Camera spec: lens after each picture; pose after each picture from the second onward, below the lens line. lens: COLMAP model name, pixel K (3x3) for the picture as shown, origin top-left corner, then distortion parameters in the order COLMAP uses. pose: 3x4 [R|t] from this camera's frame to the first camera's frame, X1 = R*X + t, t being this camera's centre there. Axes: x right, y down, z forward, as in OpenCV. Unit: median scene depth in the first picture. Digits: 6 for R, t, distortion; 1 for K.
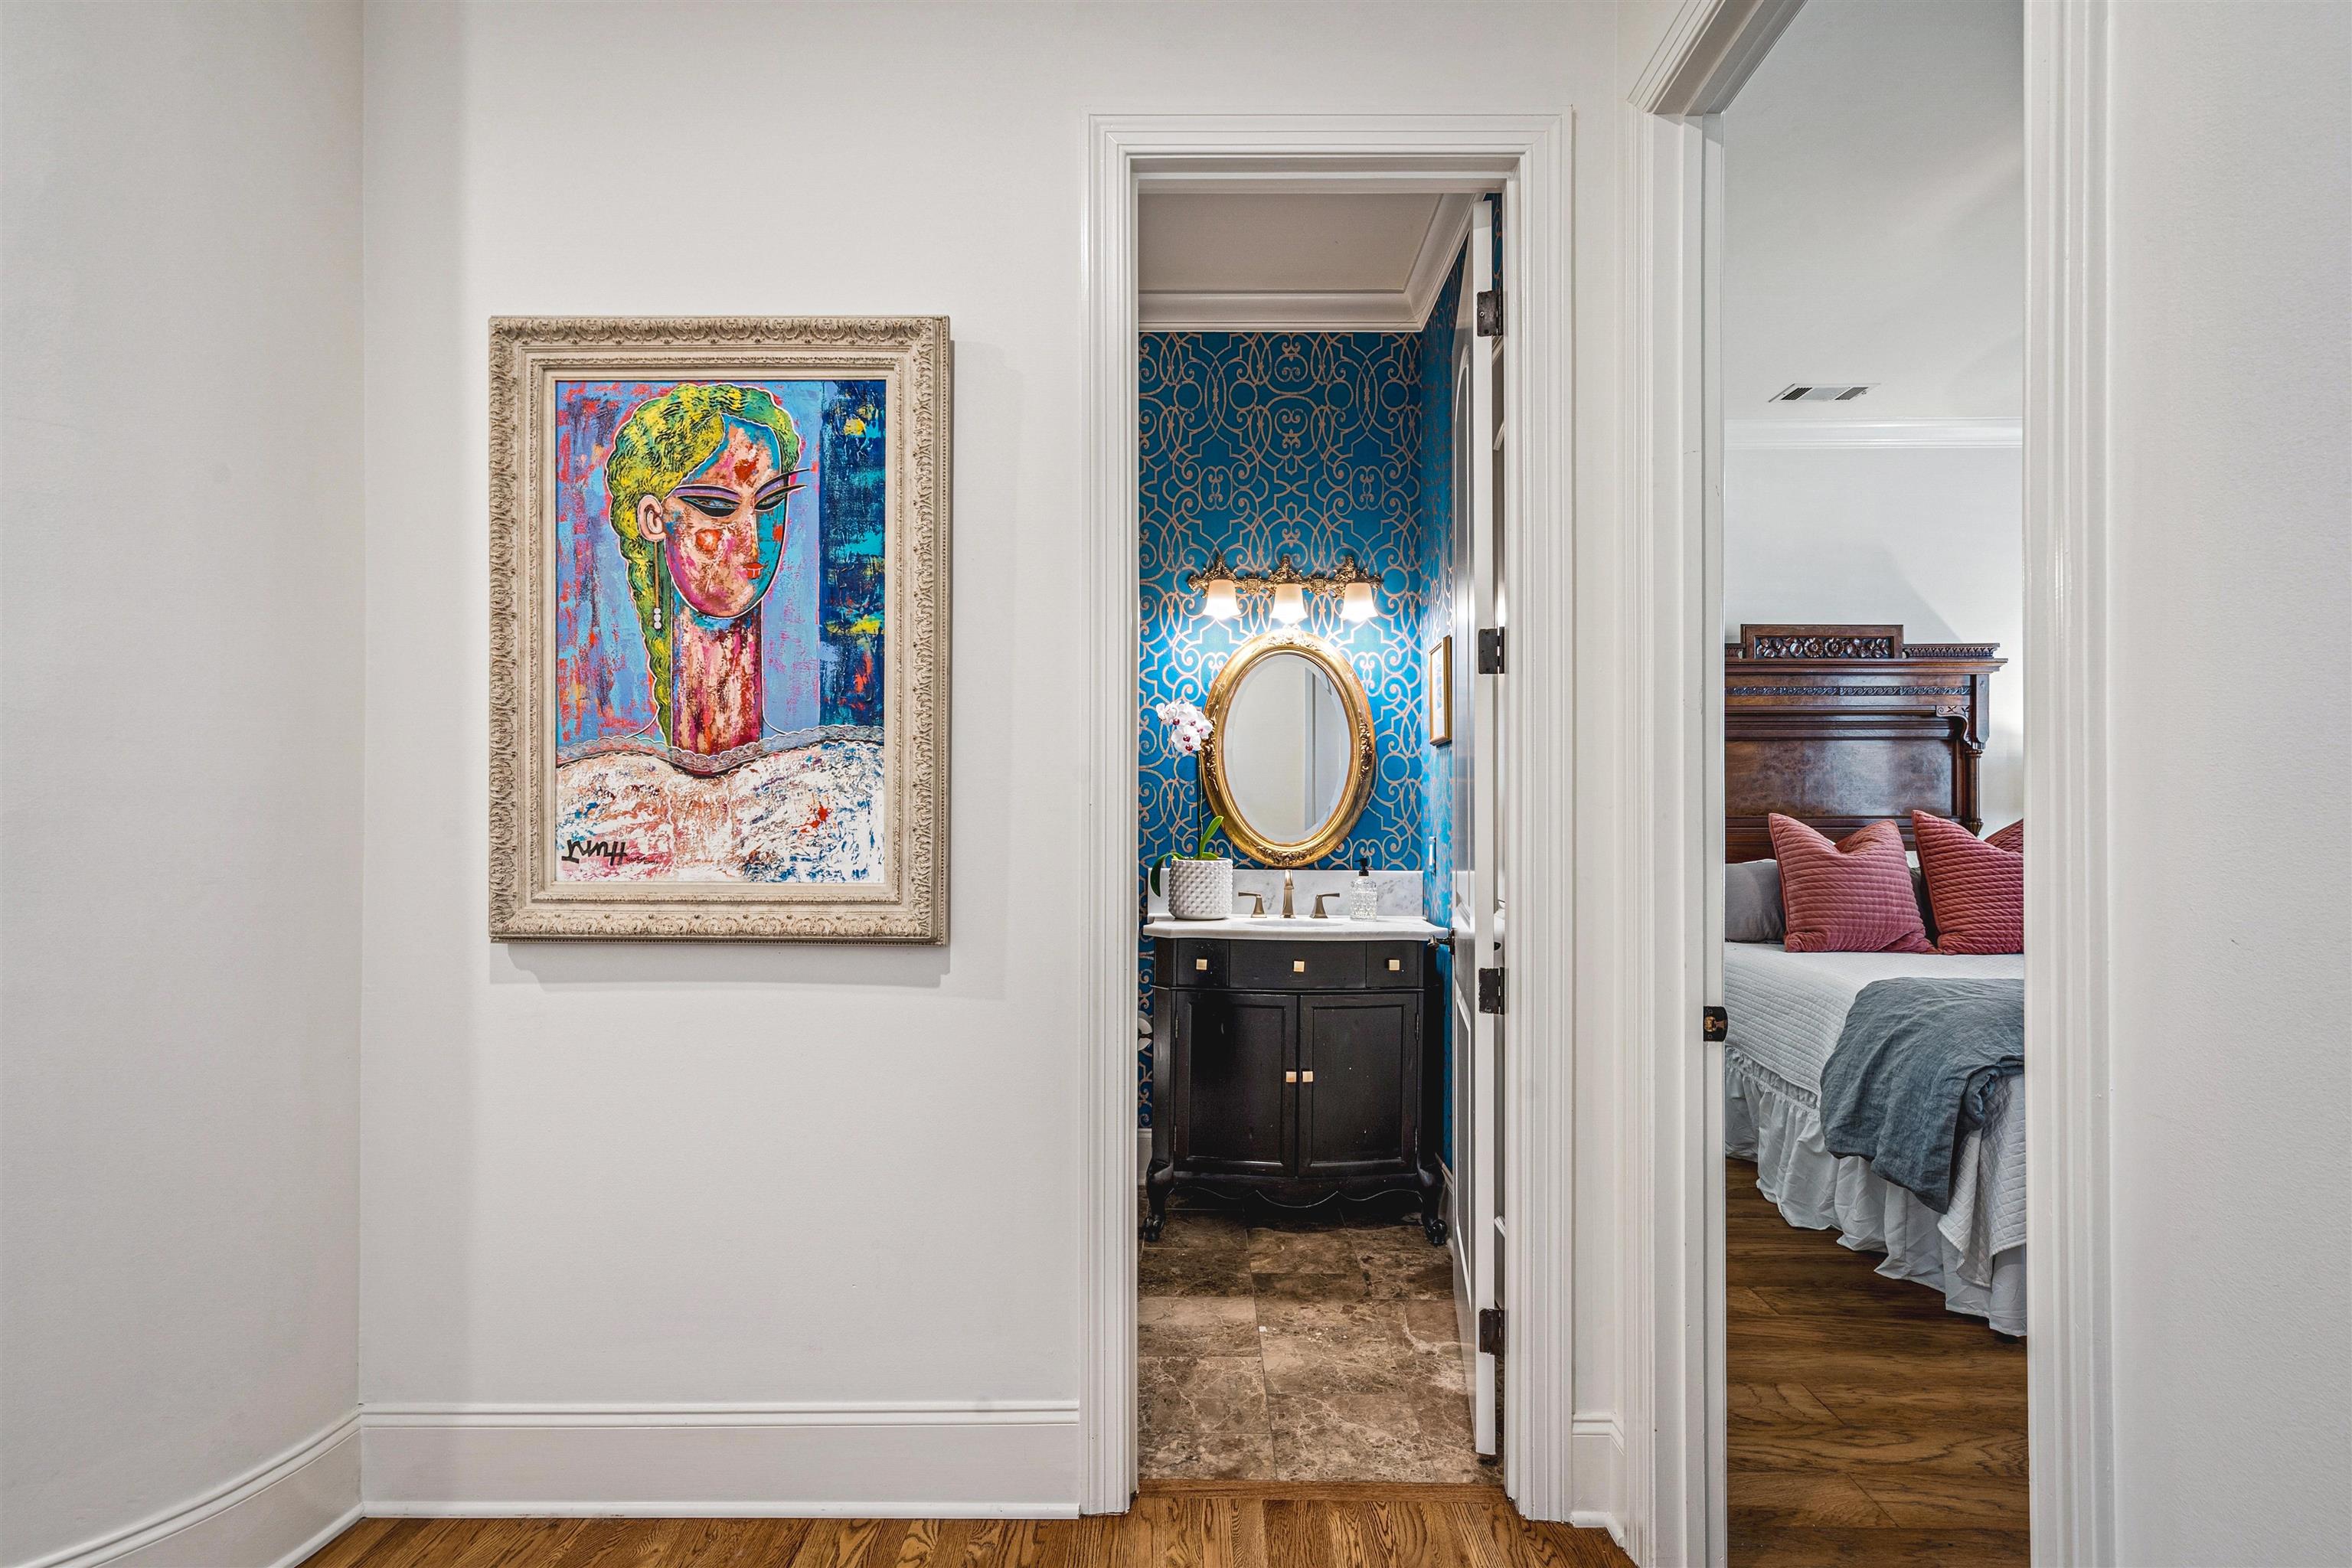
lens RADIAL K [[1060.0, 0, 1179.5], [0, 1060.0, 799.7], [0, 0, 1]] dist [-0.001583, 0.001363]
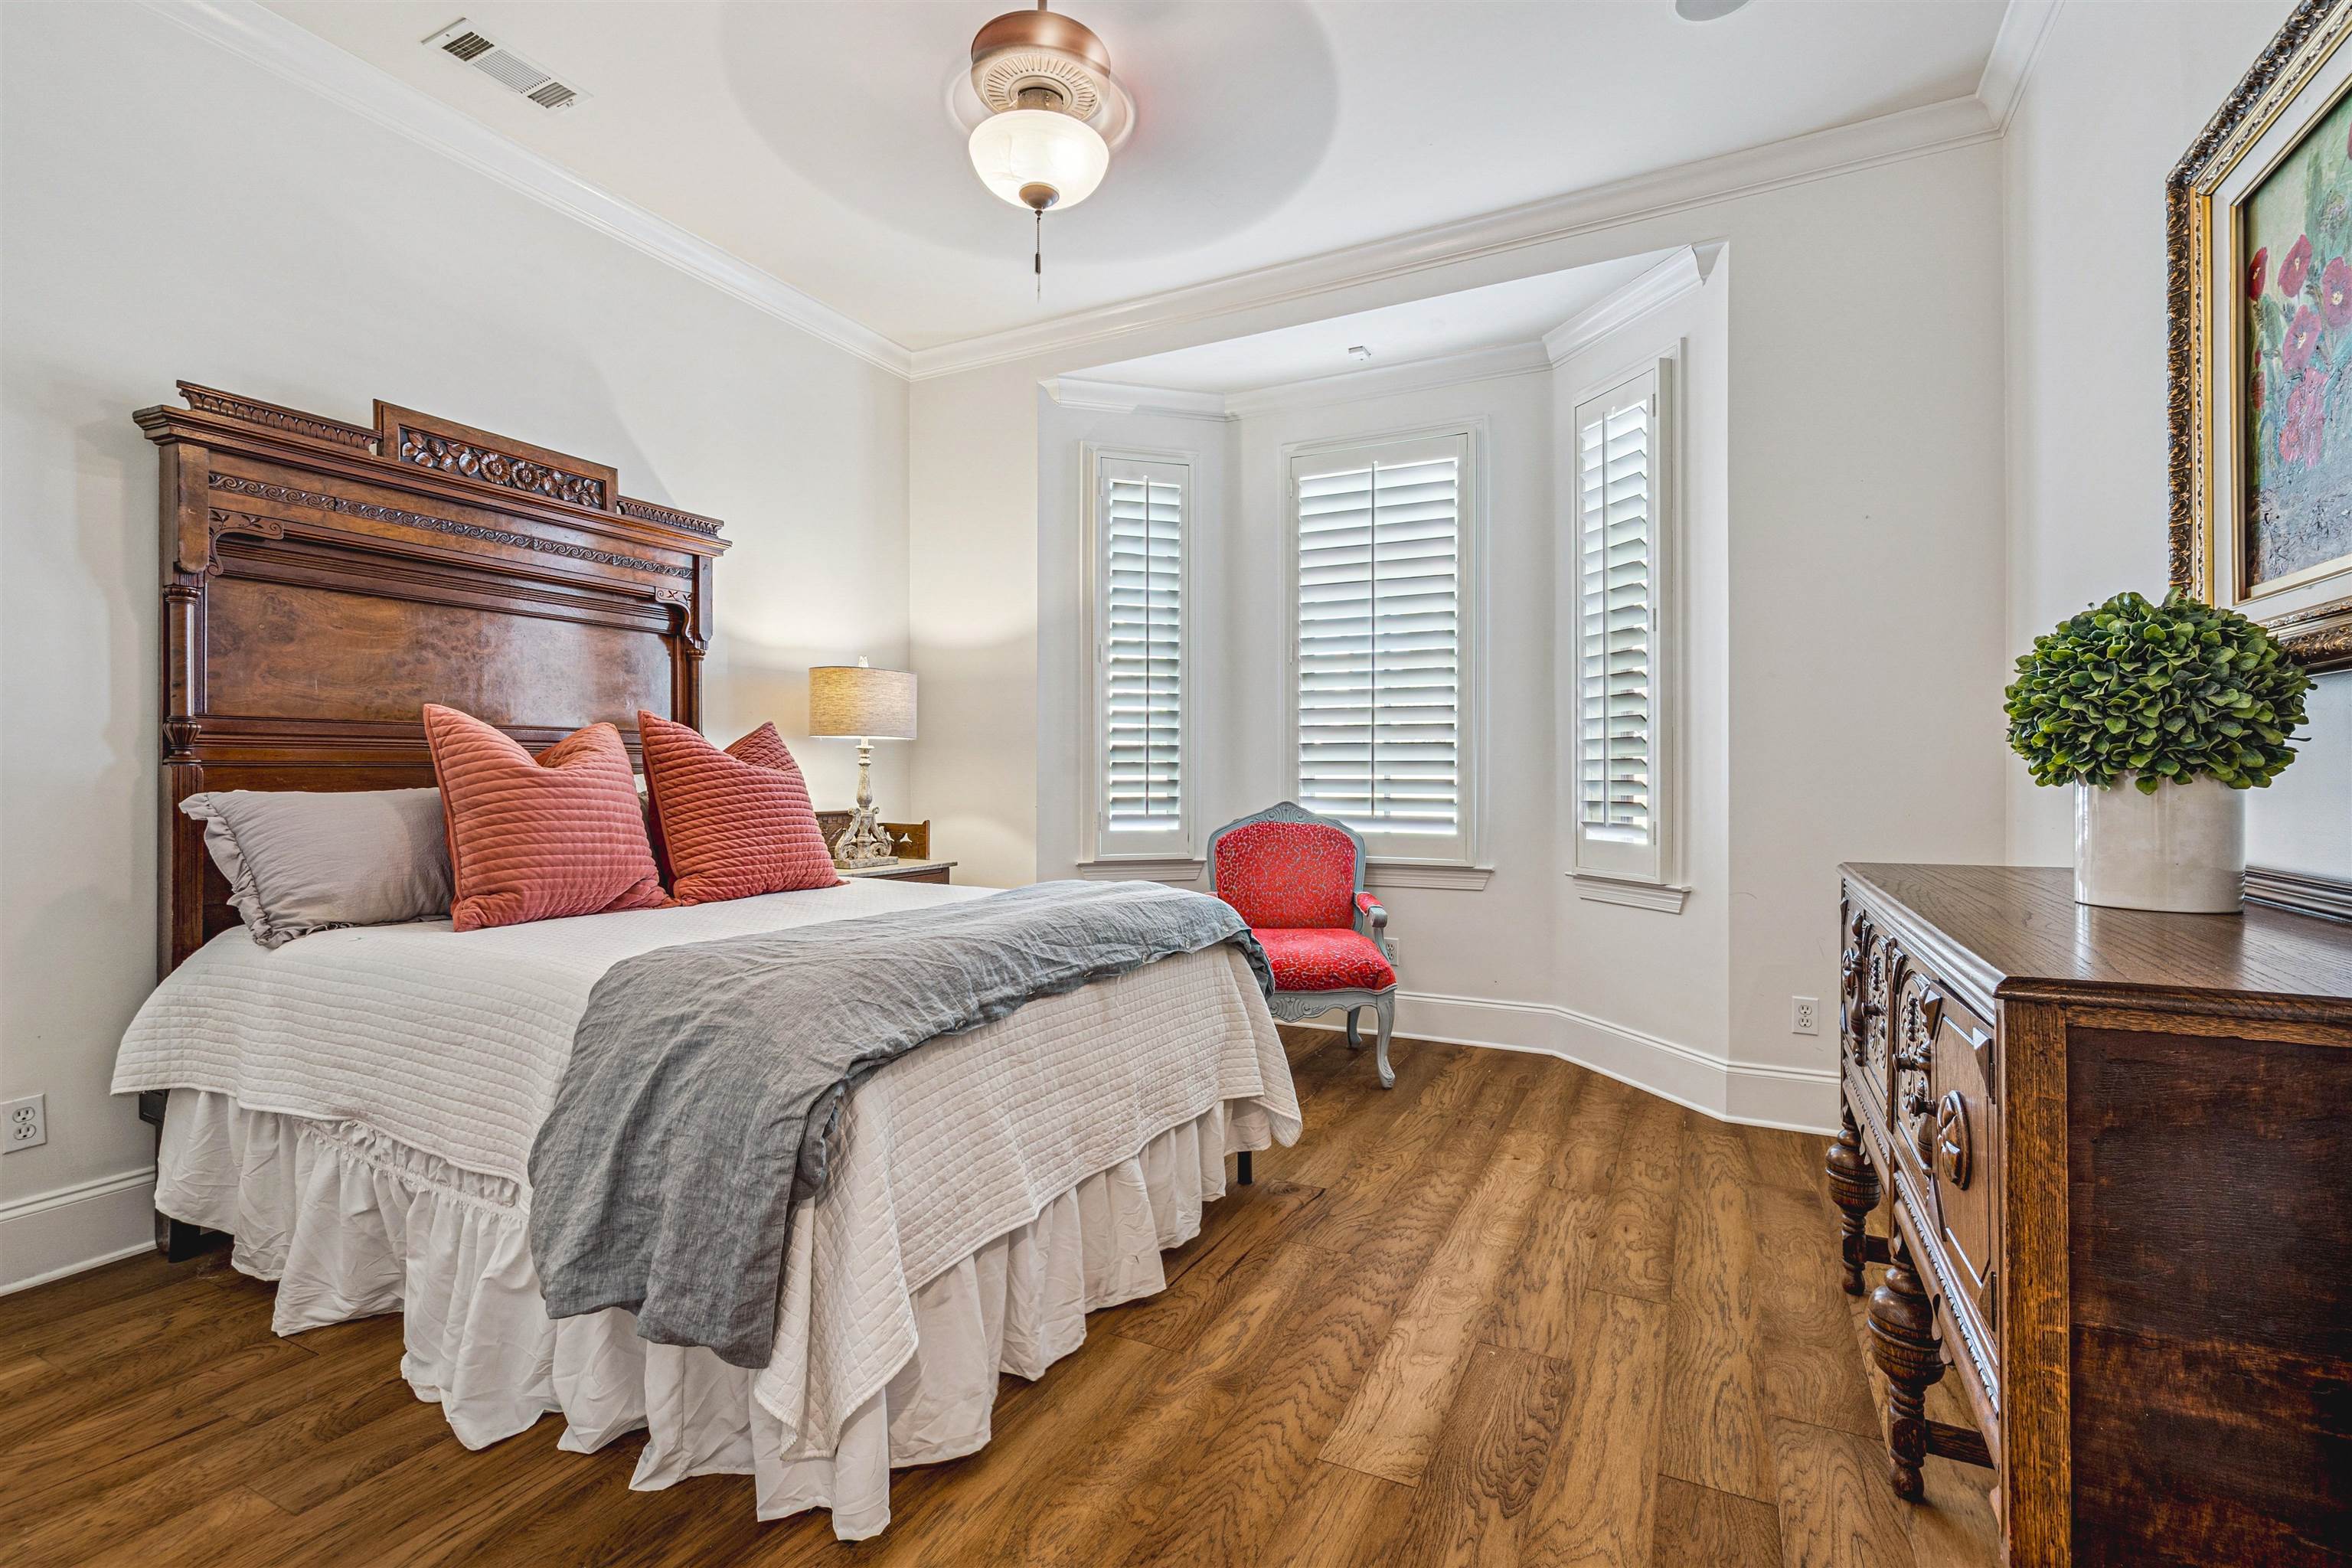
lens RADIAL K [[1060.0, 0, 1164.8], [0, 1060.0, 778.9], [0, 0, 1]] dist [-0.001583, 0.001363]
pose [[0.438550, -0.004258, 0.898697, 0.194633], [-0.000070, 0.999989, 0.004772, 0.050245], [-0.898707, -0.002156, 0.438544, 0.348748]]
